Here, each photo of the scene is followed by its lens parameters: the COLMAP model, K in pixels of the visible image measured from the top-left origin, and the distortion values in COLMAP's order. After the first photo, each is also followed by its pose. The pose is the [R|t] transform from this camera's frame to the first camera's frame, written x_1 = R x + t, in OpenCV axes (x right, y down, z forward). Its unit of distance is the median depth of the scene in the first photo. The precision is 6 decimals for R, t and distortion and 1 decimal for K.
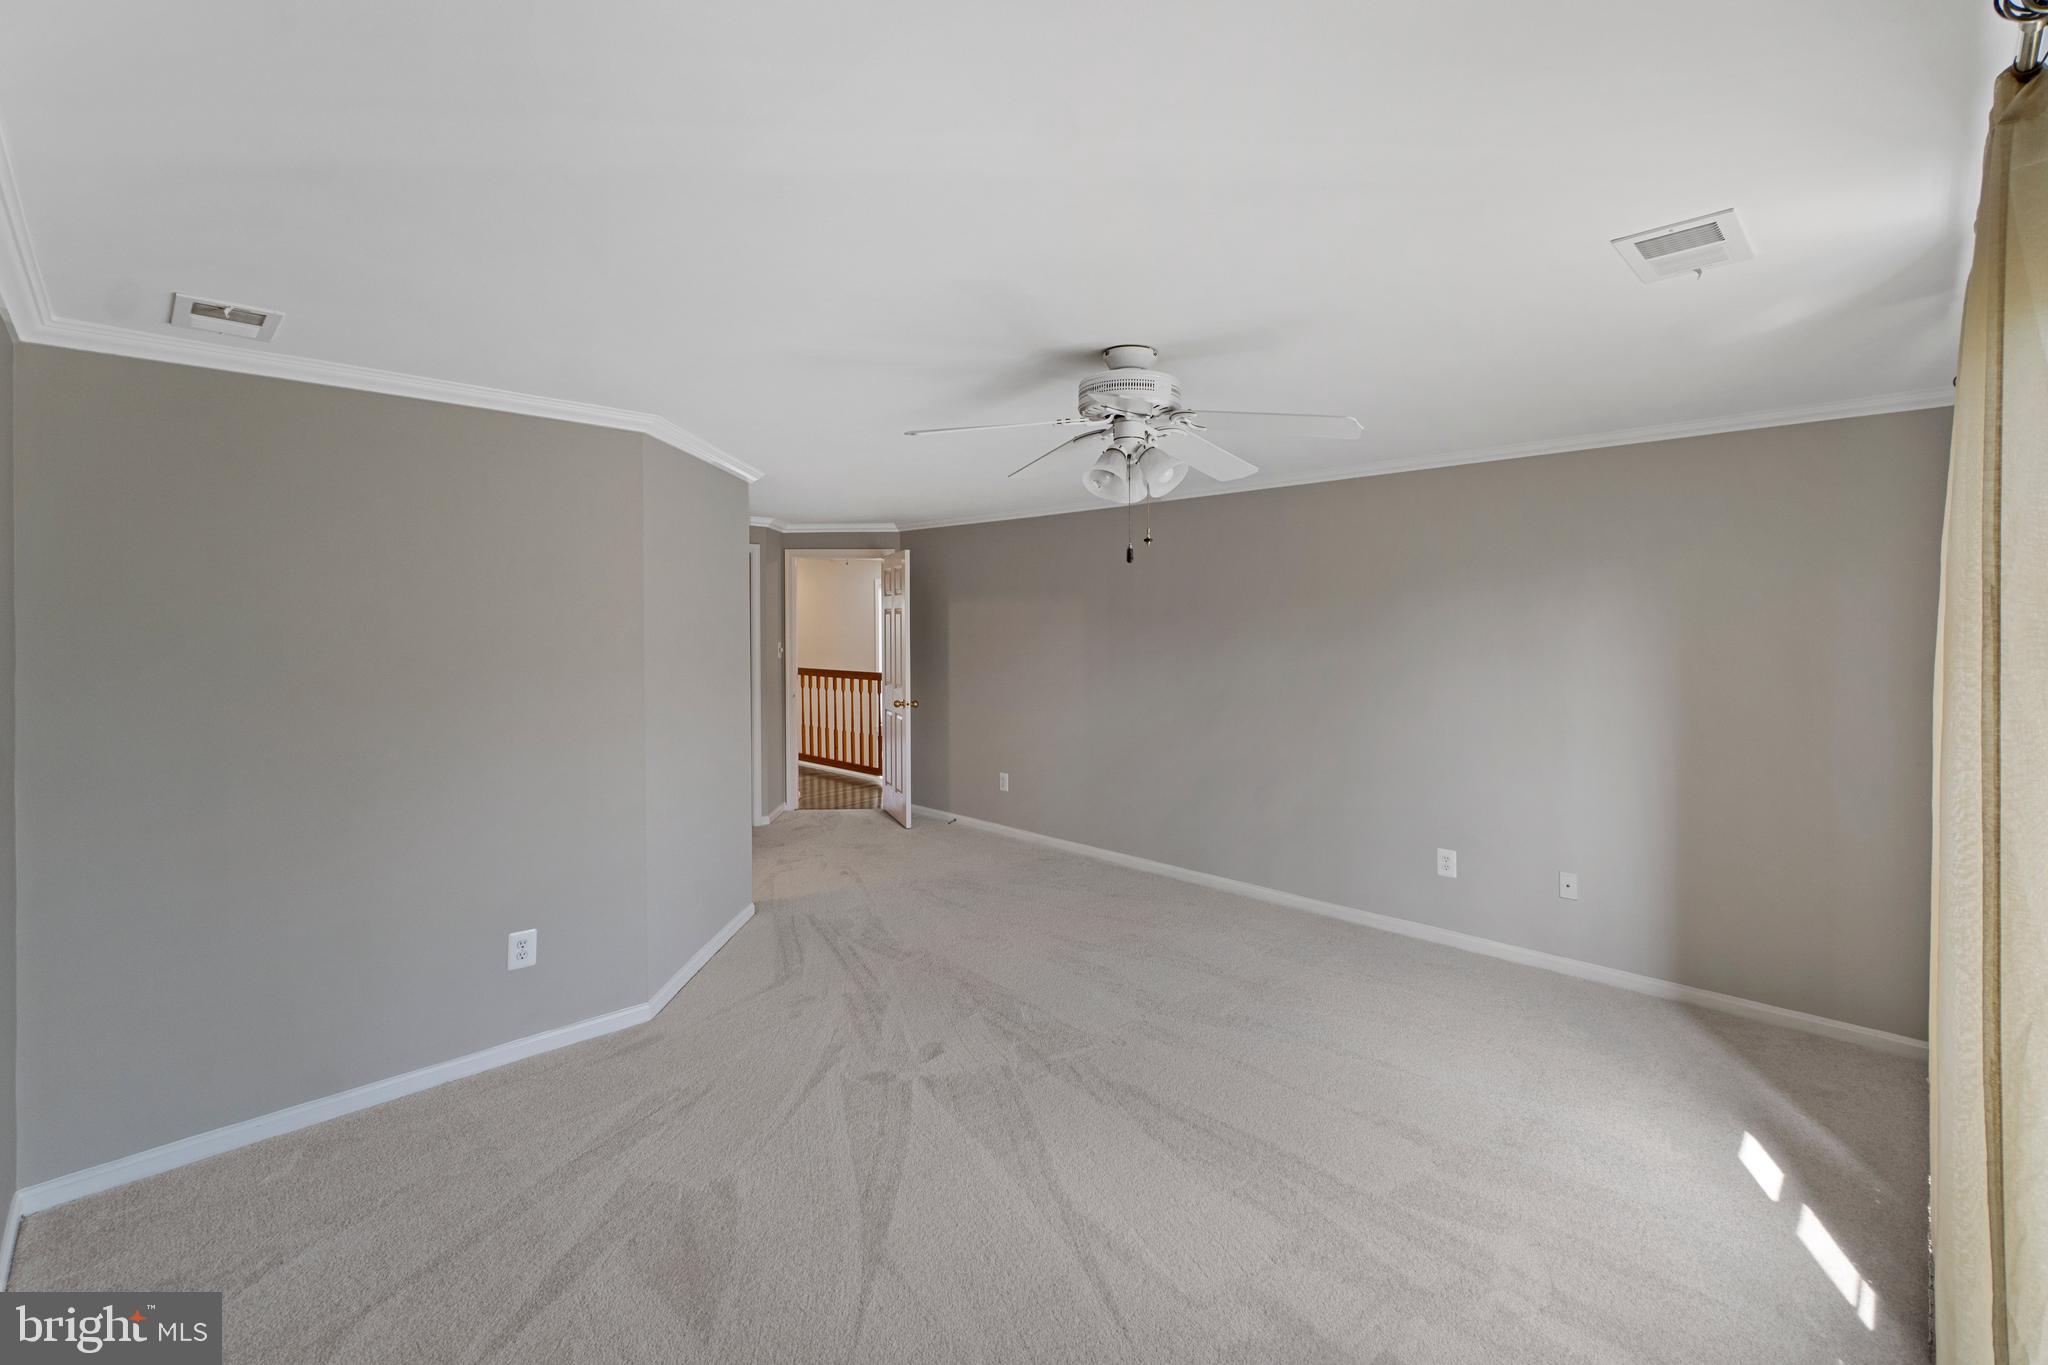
lens RADIAL K [[913.9, 0, 1026.9], [0, 913.9, 630.0], [0, 0, 1]] dist [-0.000207, -0.000051]
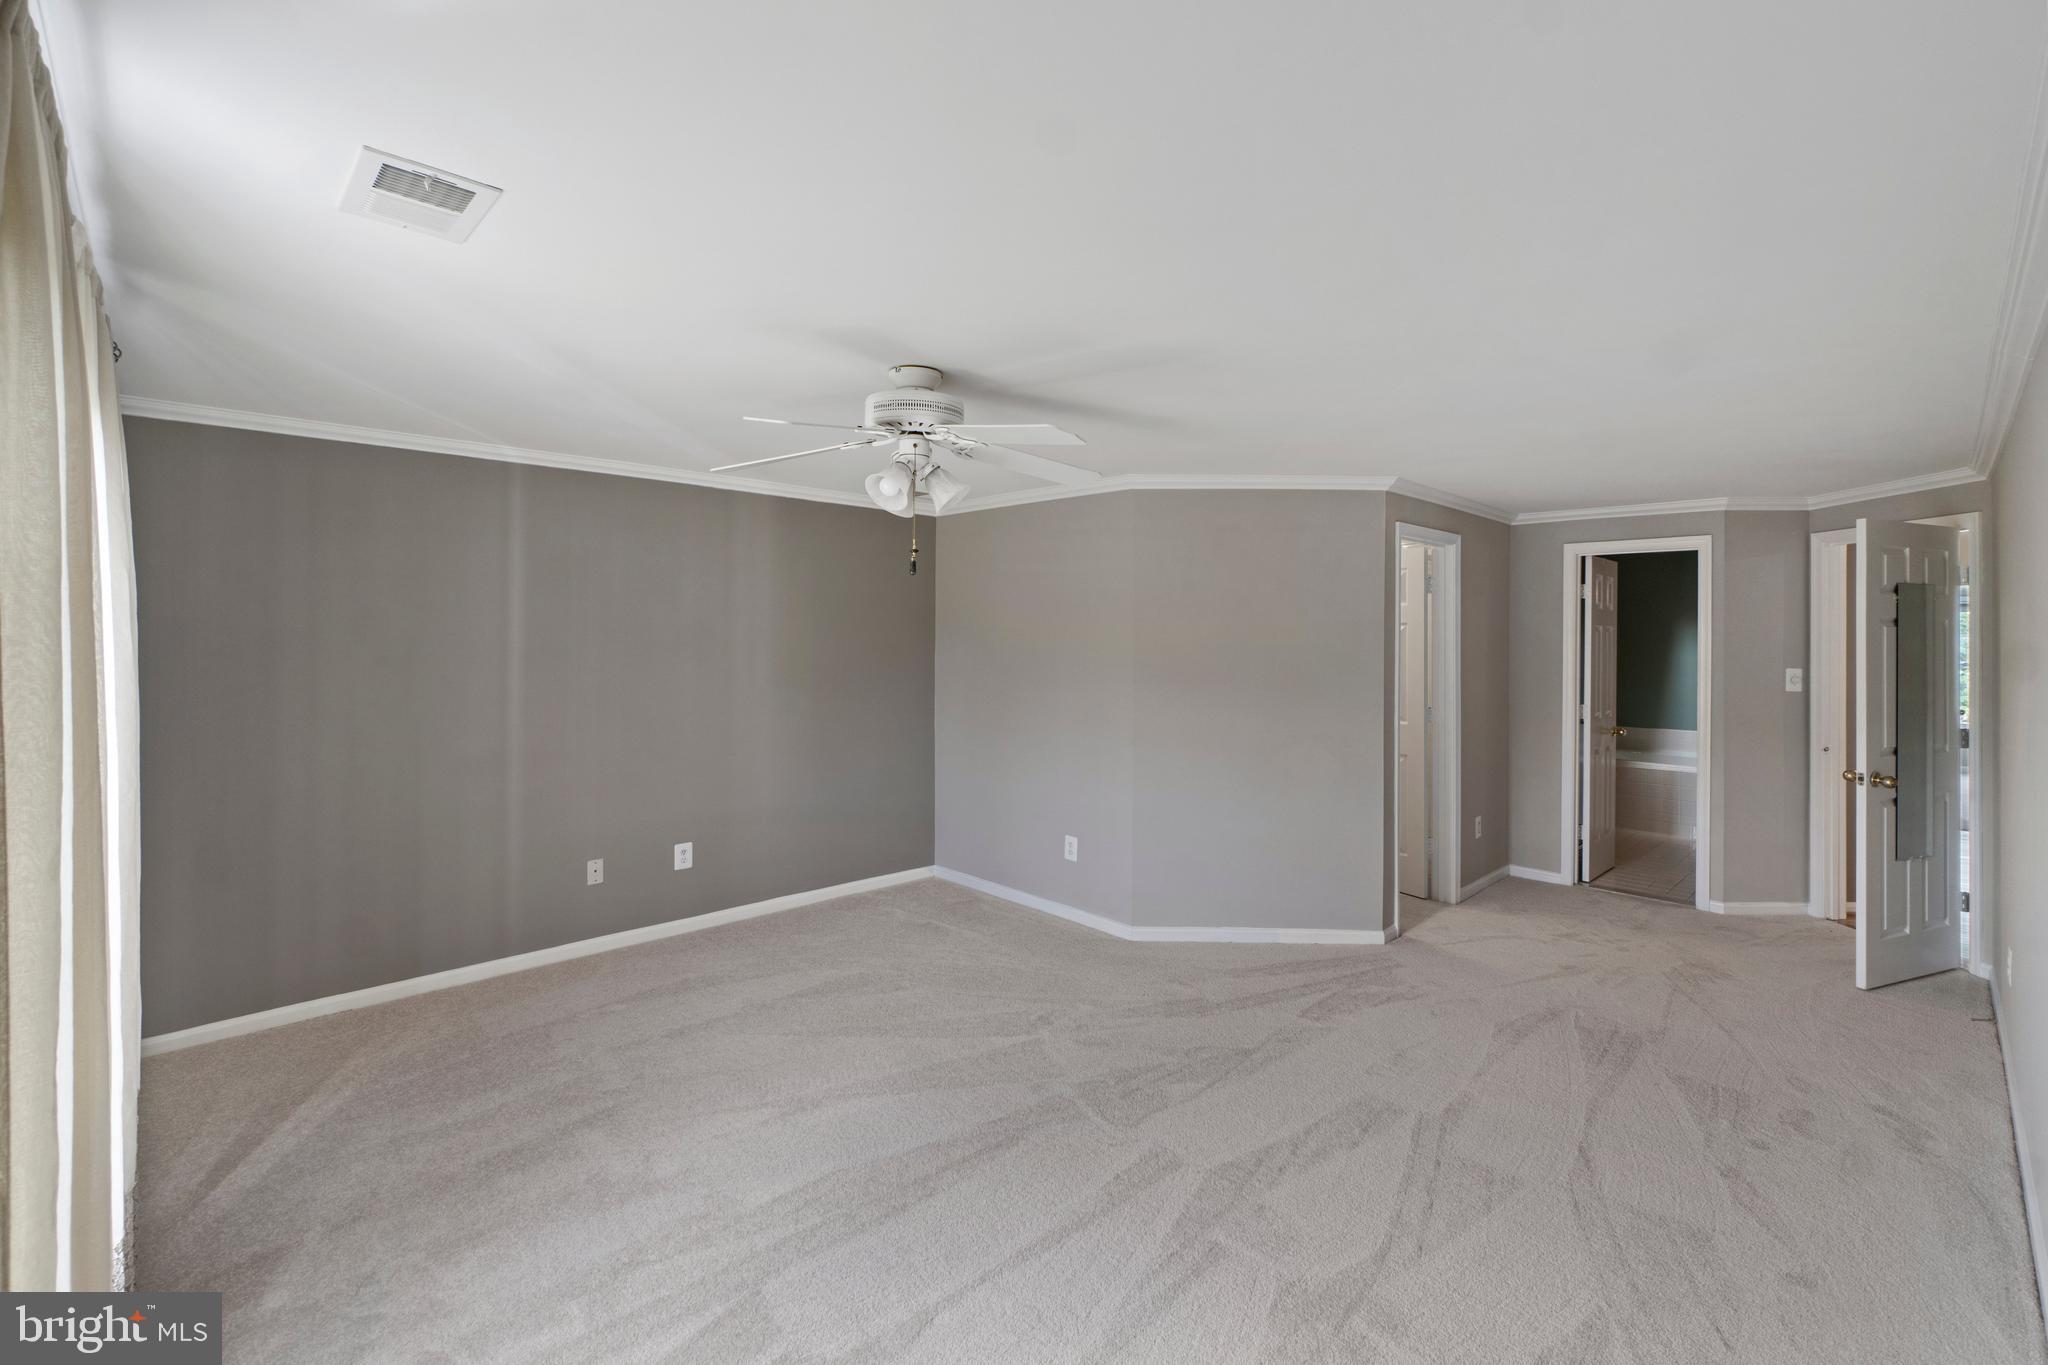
lens RADIAL K [[901.5, 0, 1033.1], [0, 901.5, 645.4], [0, 0, 1]] dist [-0.000156, -0.000145]
pose [[-0.019788, 0.013798, -0.999709, 0.862472], [-0.018137, 0.999735, 0.014157, -0.007189], [0.999640, 0.018411, -0.019532, 0.881427]]
